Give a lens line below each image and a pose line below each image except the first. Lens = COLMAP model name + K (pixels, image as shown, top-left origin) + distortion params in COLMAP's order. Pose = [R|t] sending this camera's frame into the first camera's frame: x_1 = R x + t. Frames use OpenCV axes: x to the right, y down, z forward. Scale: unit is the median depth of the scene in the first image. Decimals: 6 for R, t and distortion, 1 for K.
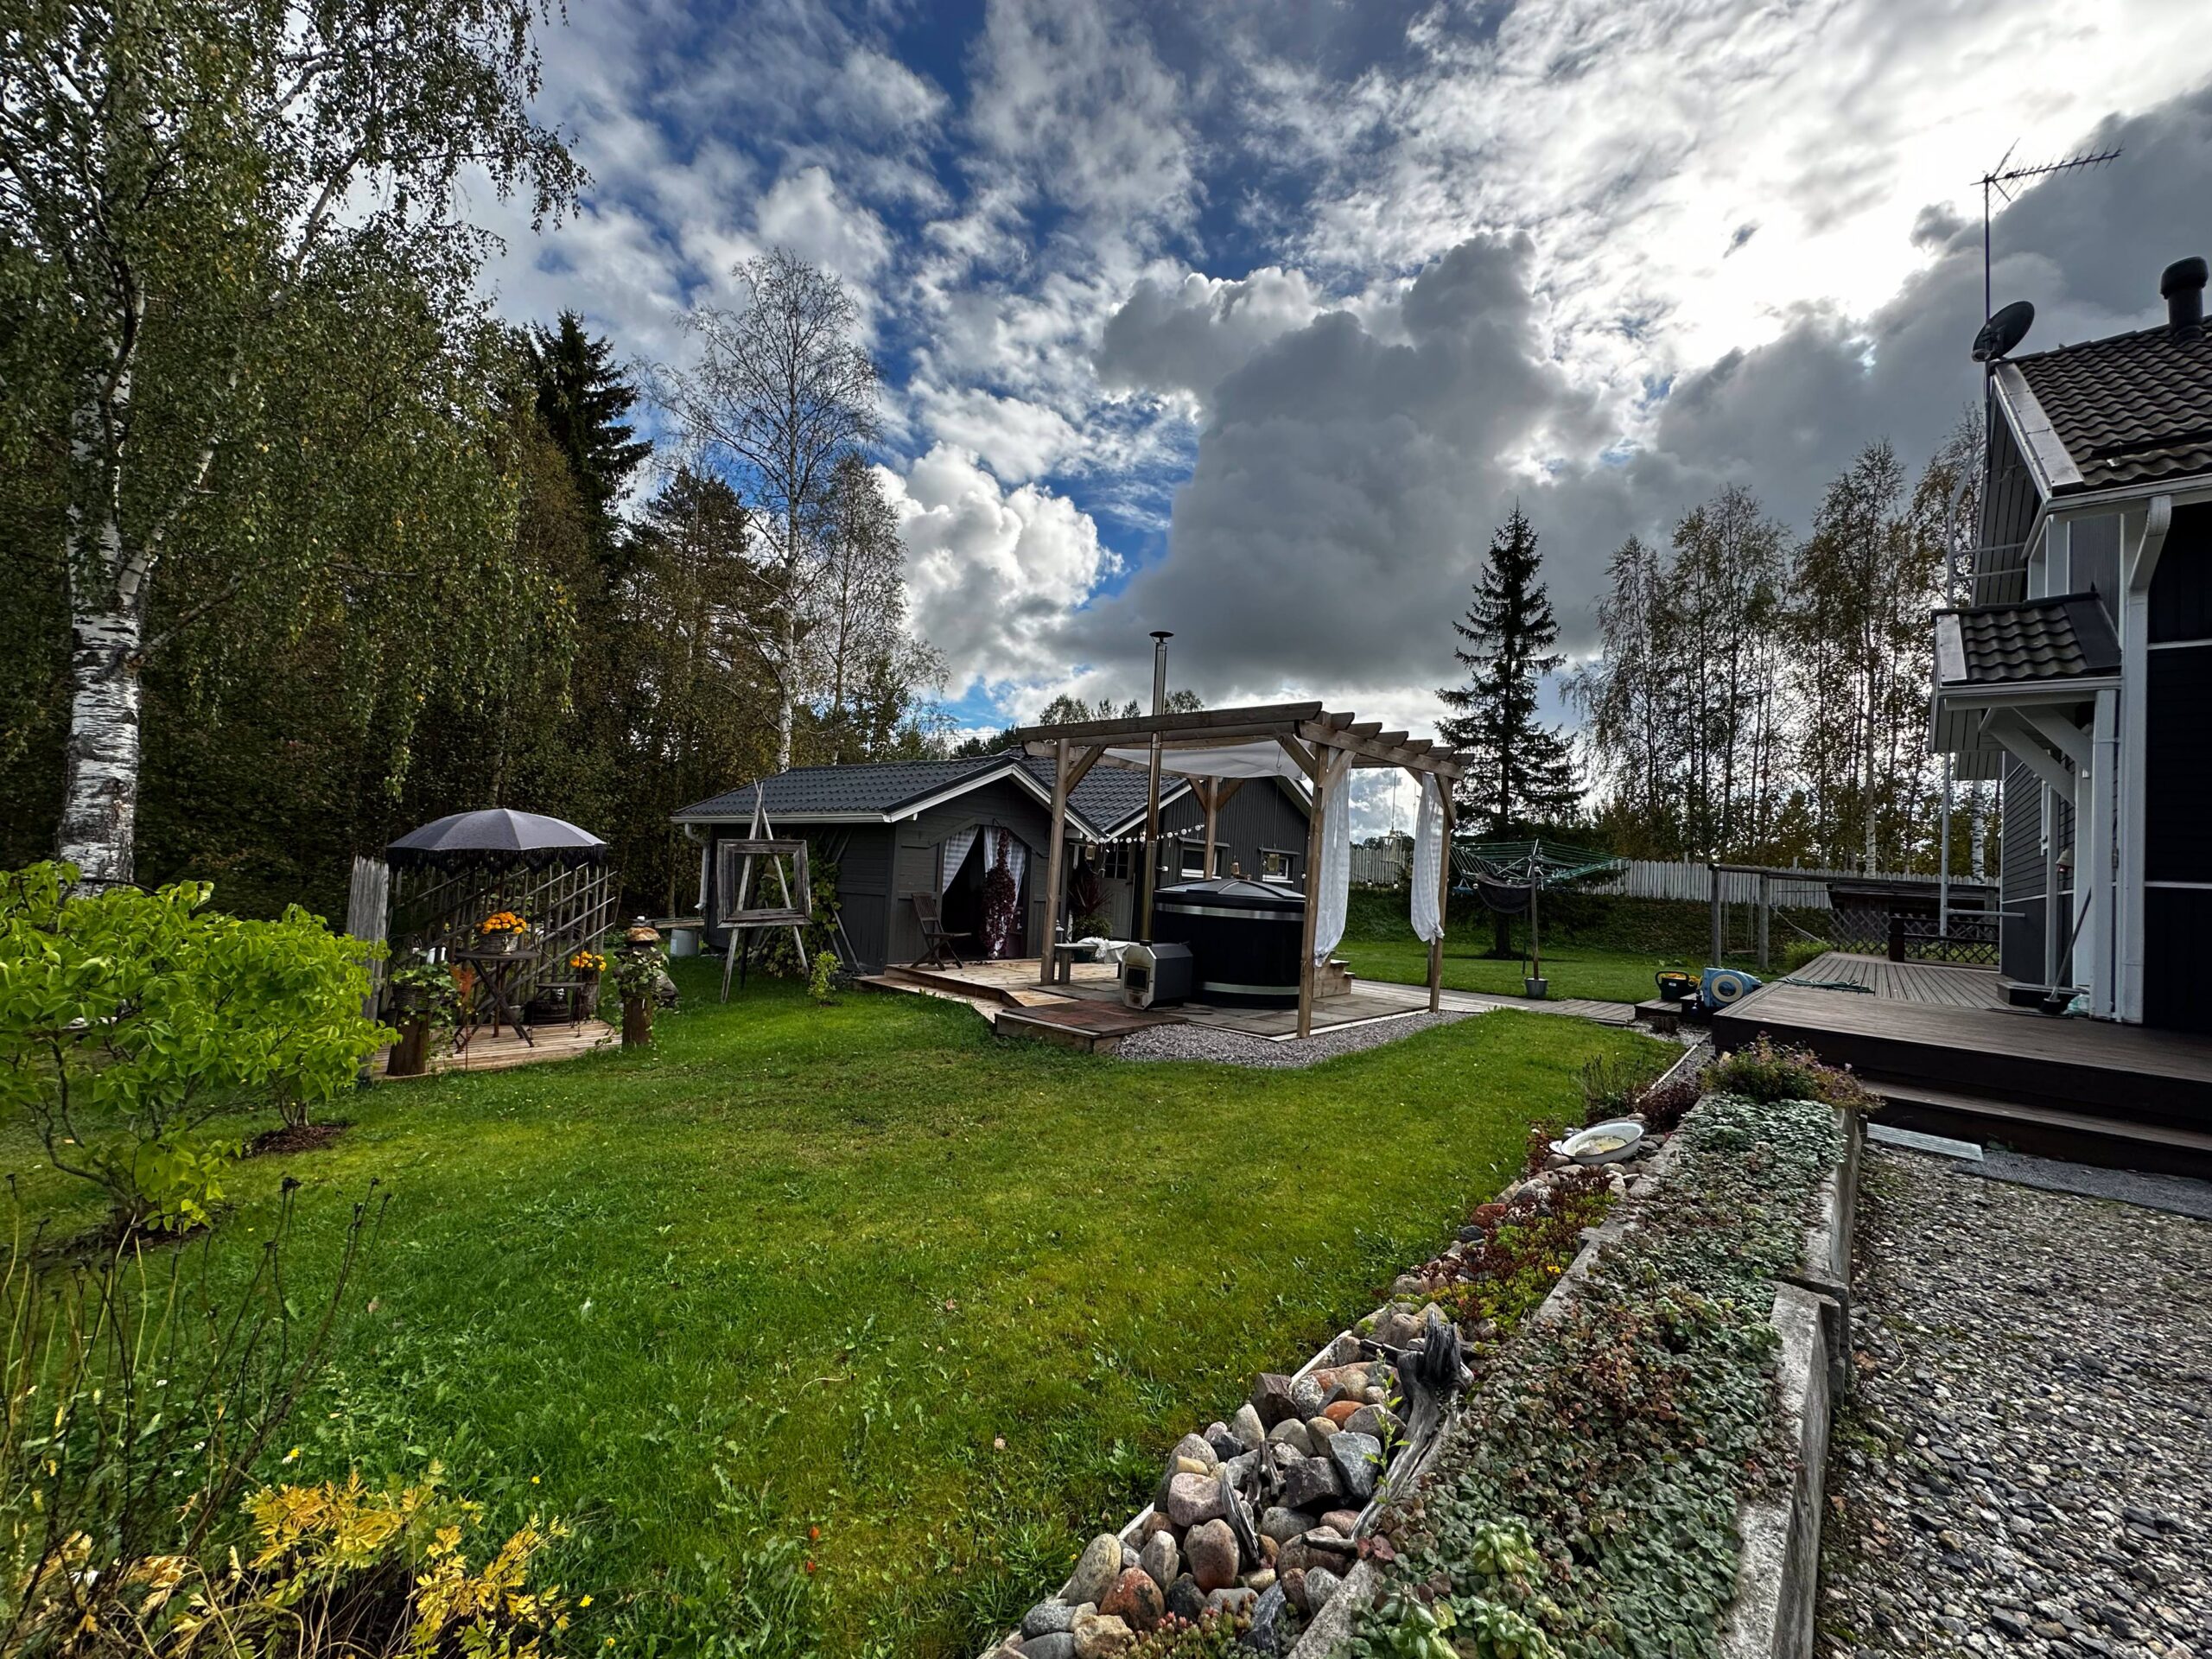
lens RADIAL K [[878.0, 0, 1108.9], [0, 878.0, 817.8], [0, 0, 1]] dist [-0.000947, -0.000046]
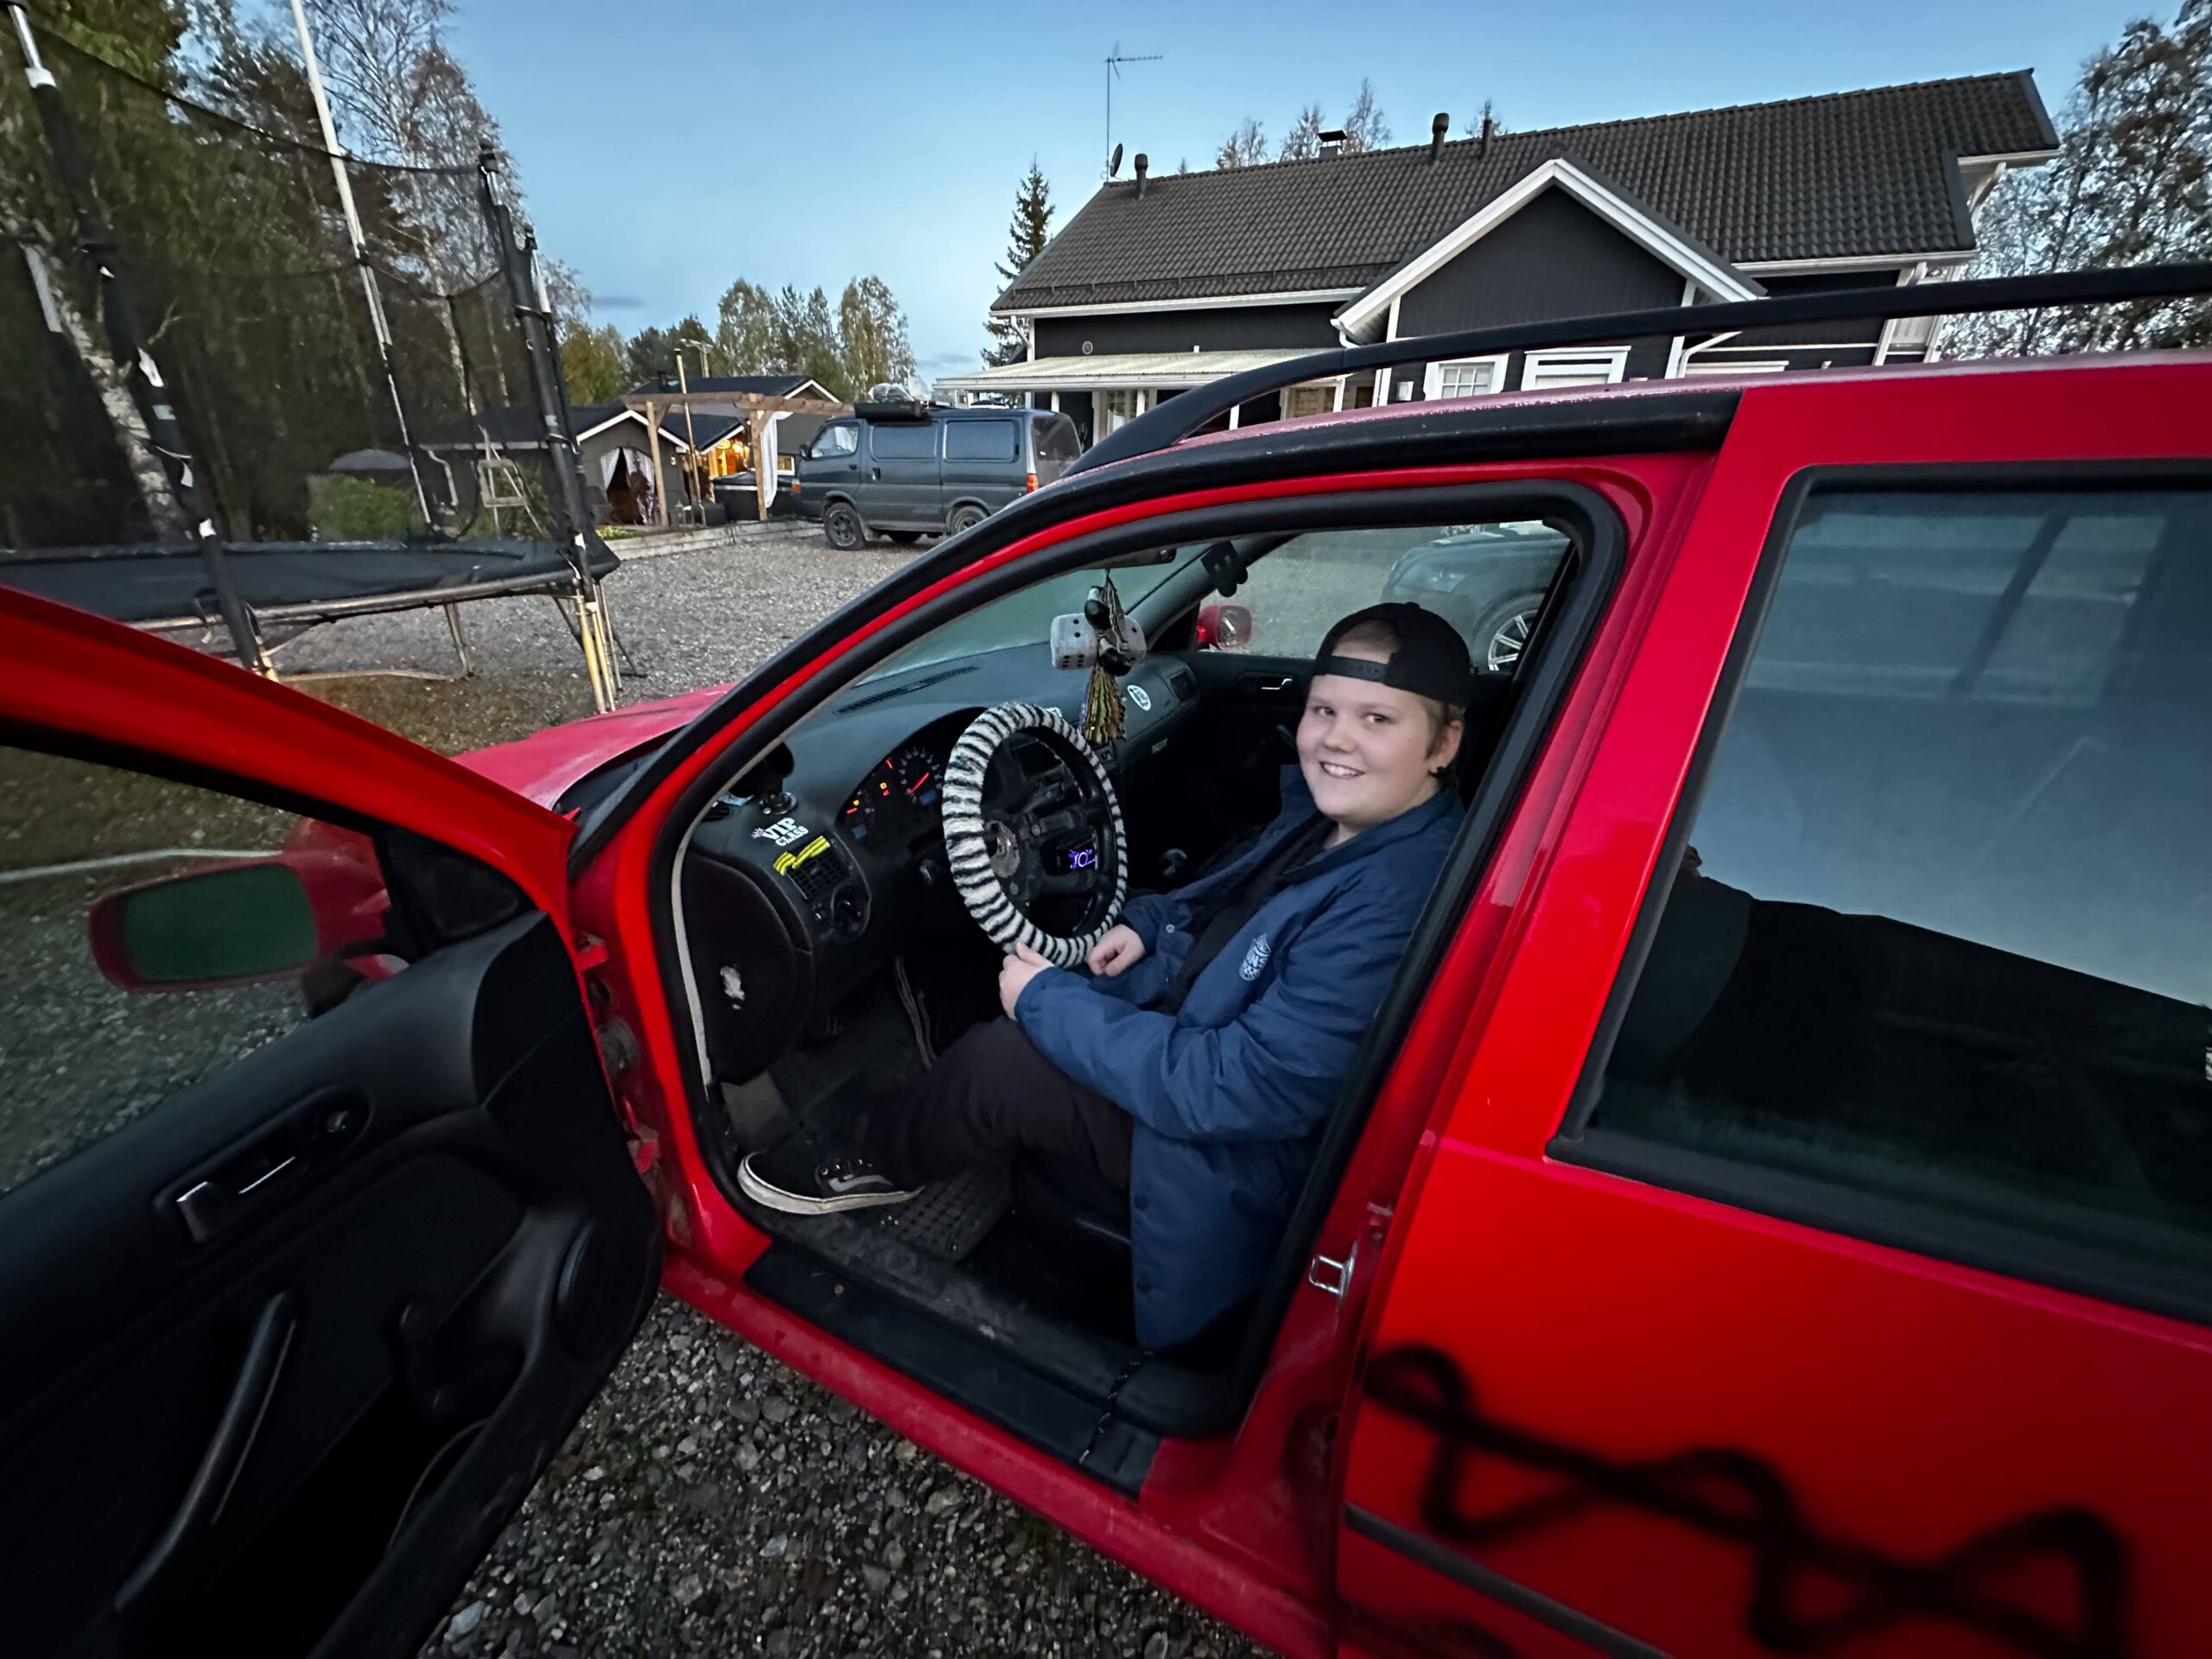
lens RADIAL K [[893.4, 0, 1106.0], [0, 893.4, 829.5], [0, 0, 1]] dist [-0.001289, -0.000023]
pose [[0.968290, -0.122249, 0.217873, 0.160755], [0.018924, 0.905481, 0.423964, -0.017629], [-0.249109, -0.406397, 0.879083, -0.590143]]
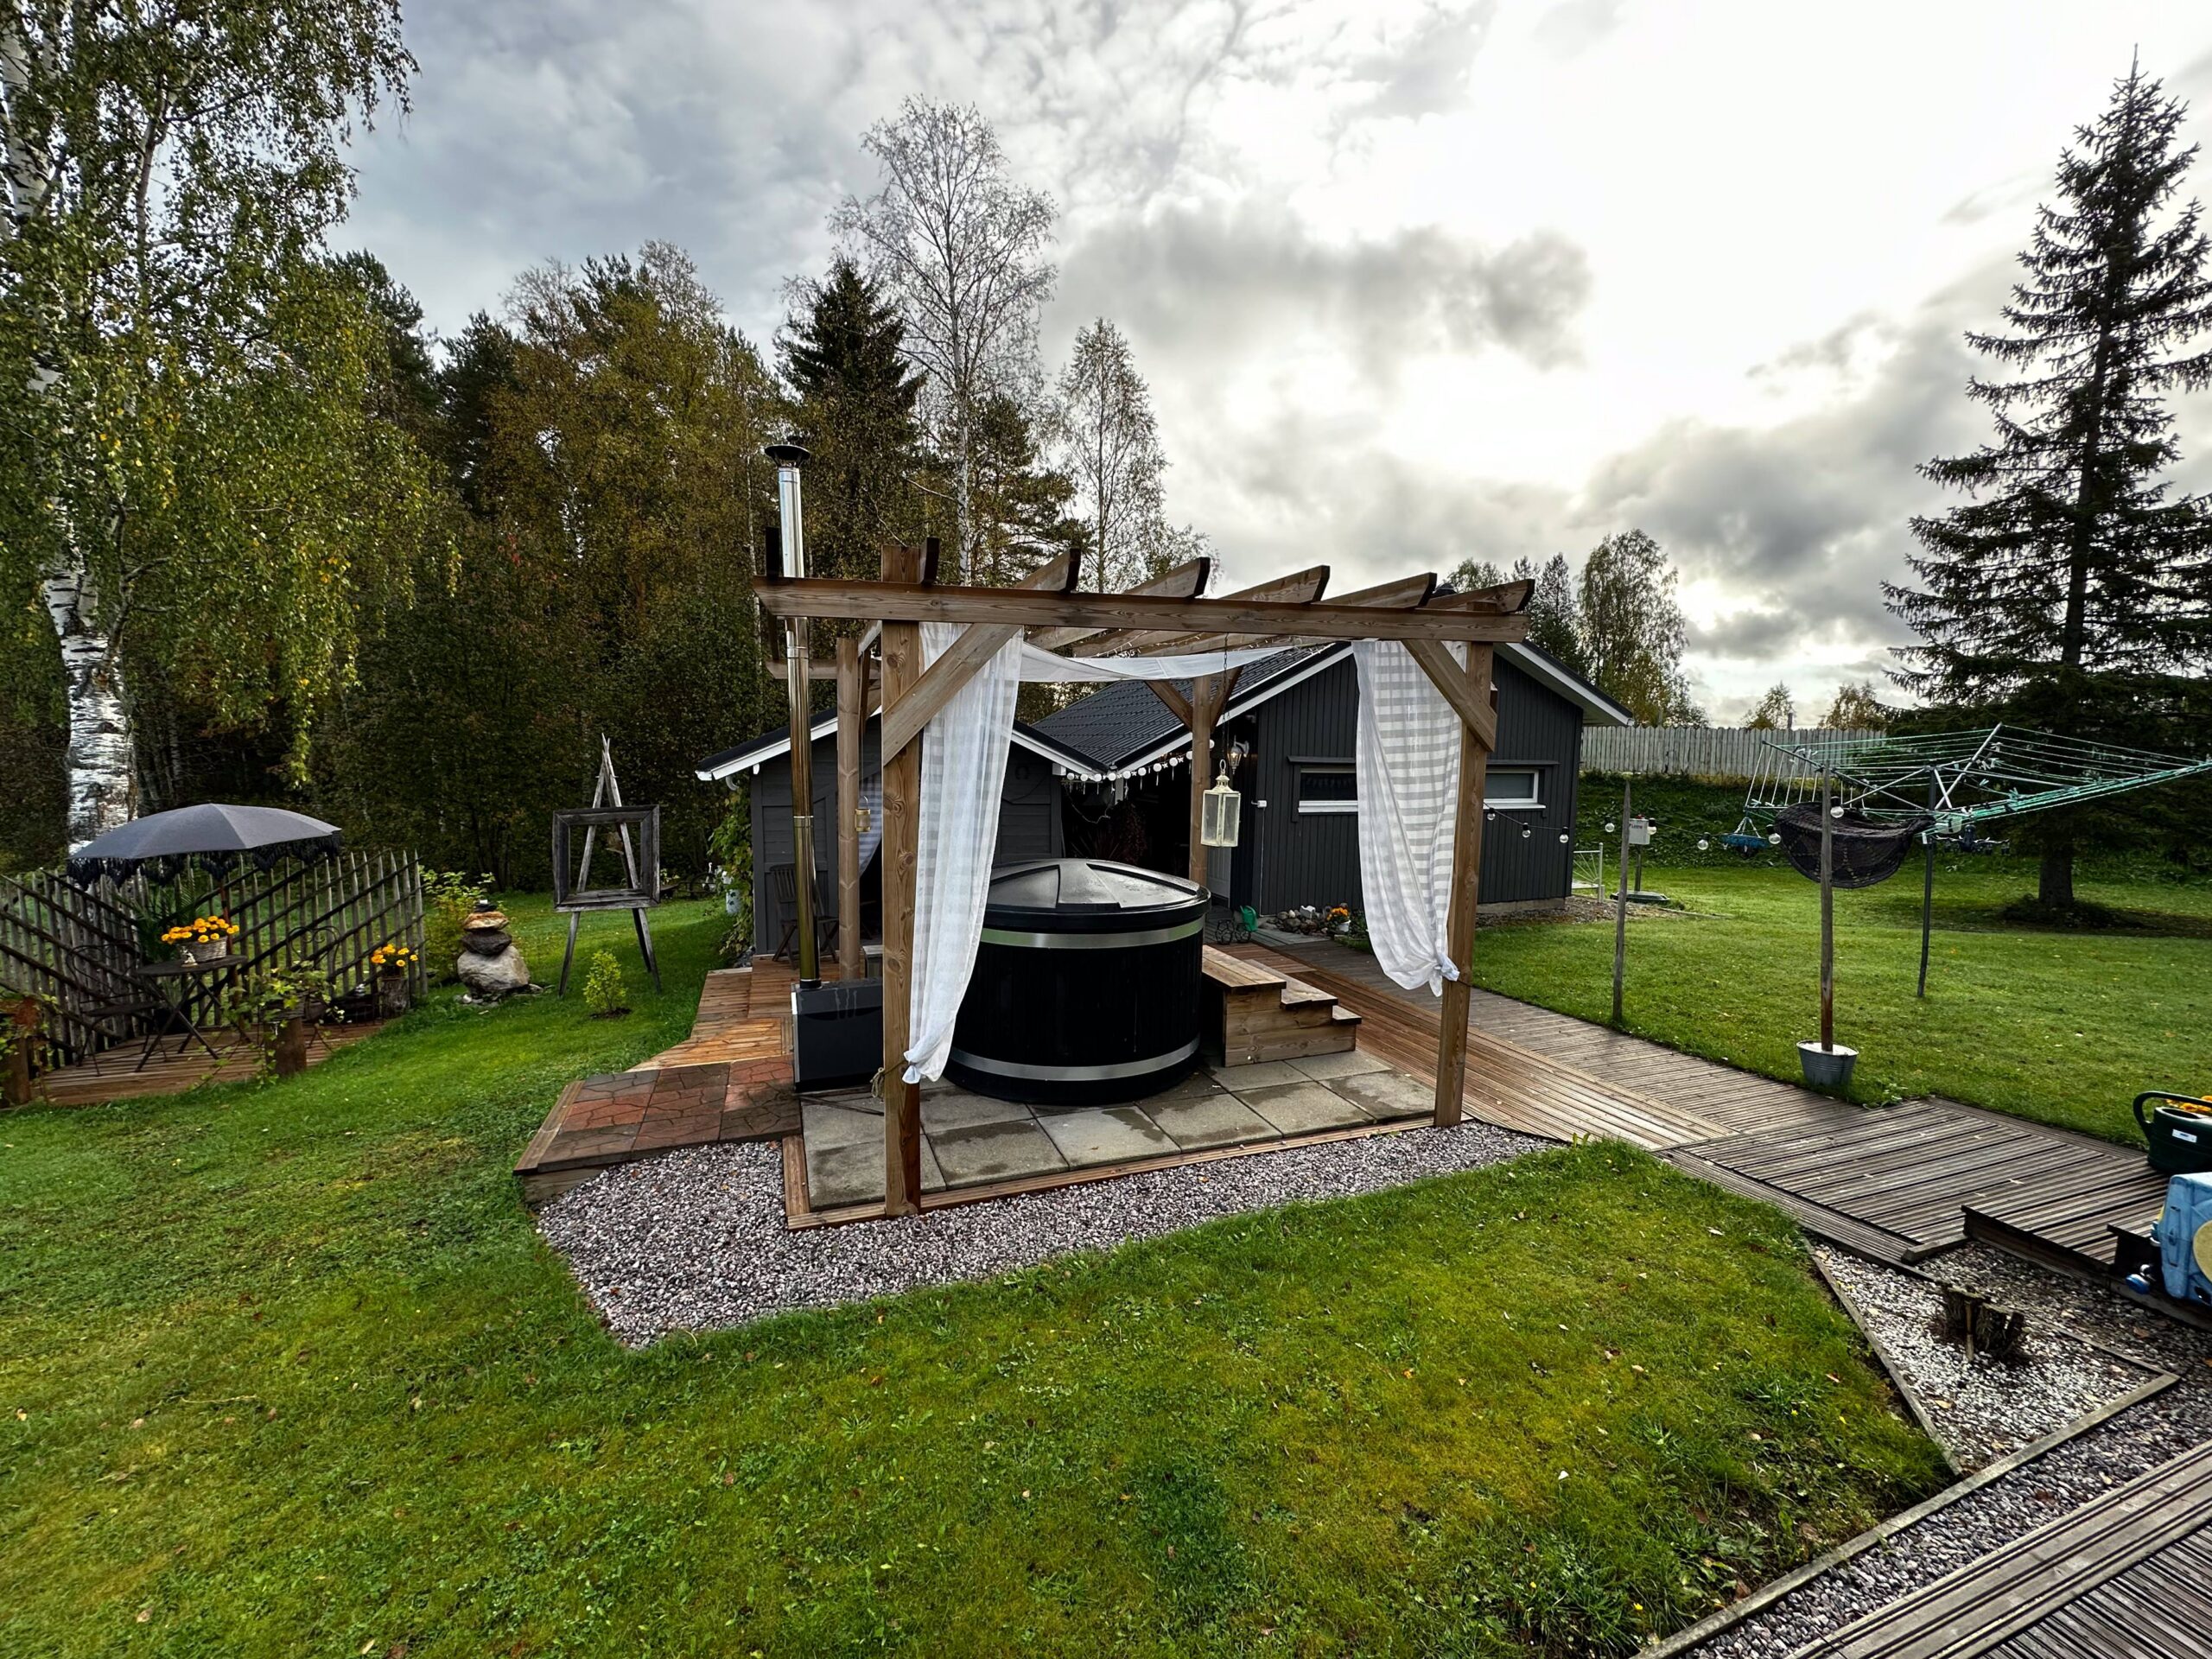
lens RADIAL K [[893.4, 0, 1106.0], [0, 893.4, 829.5], [0, 0, 1]] dist [-0.001289, -0.000023]
pose [[0.877800, -0.012755, -0.478858, 0.177688], [0.072796, 0.991587, 0.107031, -0.004365], [0.473464, -0.128811, 0.871344, 0.188909]]
